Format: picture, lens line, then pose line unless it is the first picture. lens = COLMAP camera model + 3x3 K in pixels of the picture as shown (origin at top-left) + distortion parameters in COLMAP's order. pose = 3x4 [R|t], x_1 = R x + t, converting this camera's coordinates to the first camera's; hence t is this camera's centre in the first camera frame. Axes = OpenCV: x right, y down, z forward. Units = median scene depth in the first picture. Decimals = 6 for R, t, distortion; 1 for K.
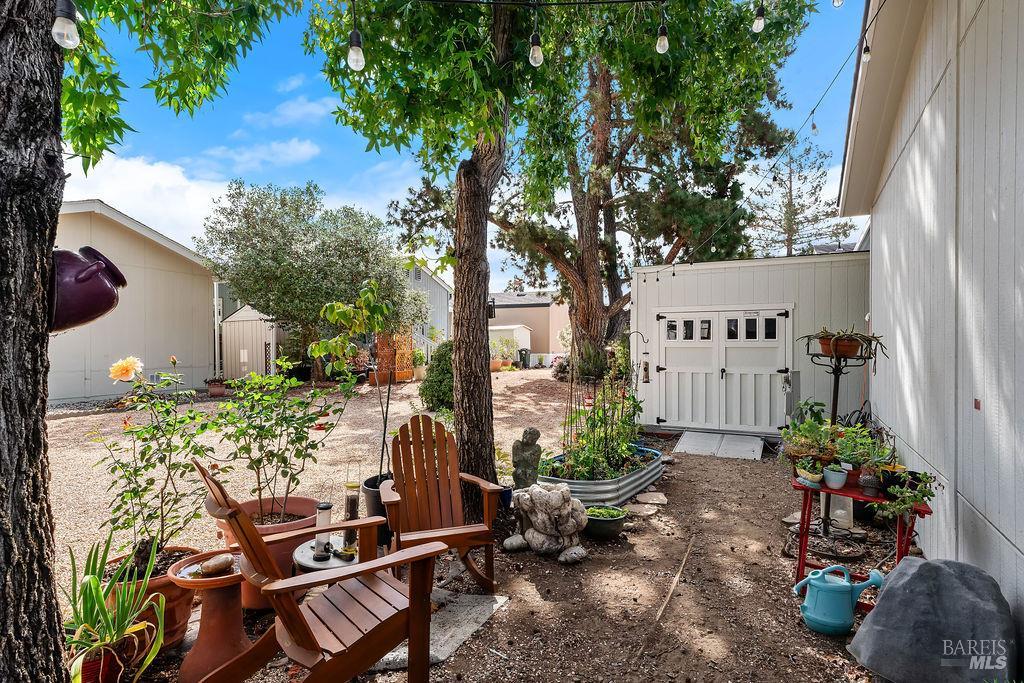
lens RADIAL K [[551.5, 0, 512.4], [0, 551.5, 345.7], [0, 0, 1]] dist [0.002429, 0.001887]
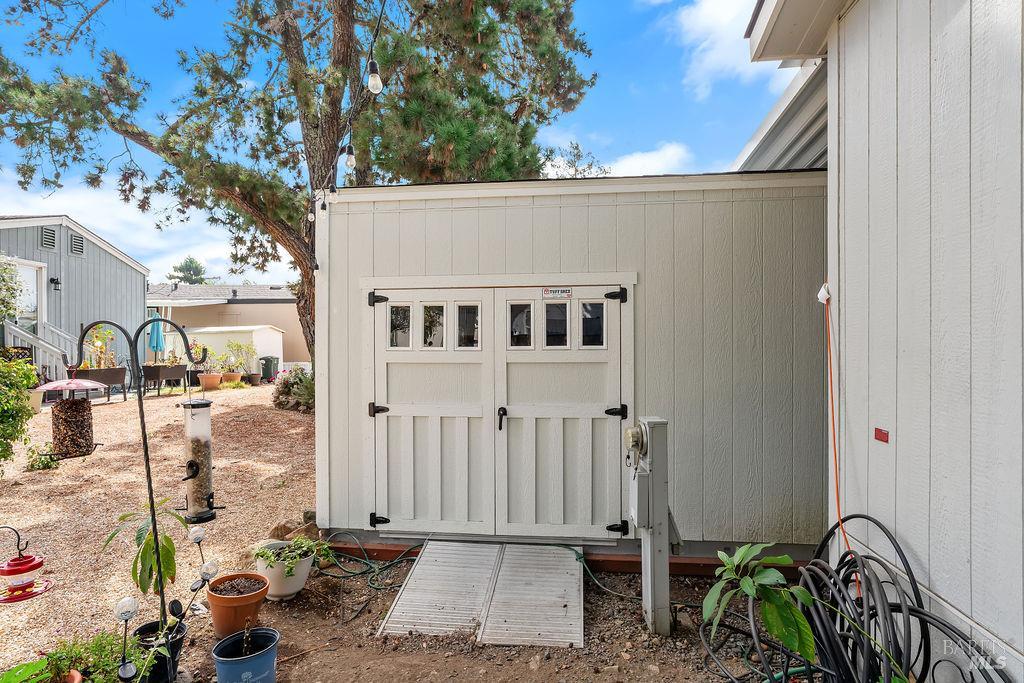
lens RADIAL K [[551.5, 0, 512.0], [0, 551.5, 342.7], [0, 0, 1]] dist [0.002429, 0.001887]
pose [[0.936215, 0.003473, 0.351409, 0.221489], [0.001735, 0.999893, -0.014504, -0.007490], [-0.351422, 0.014189, 0.936109, 0.549172]]
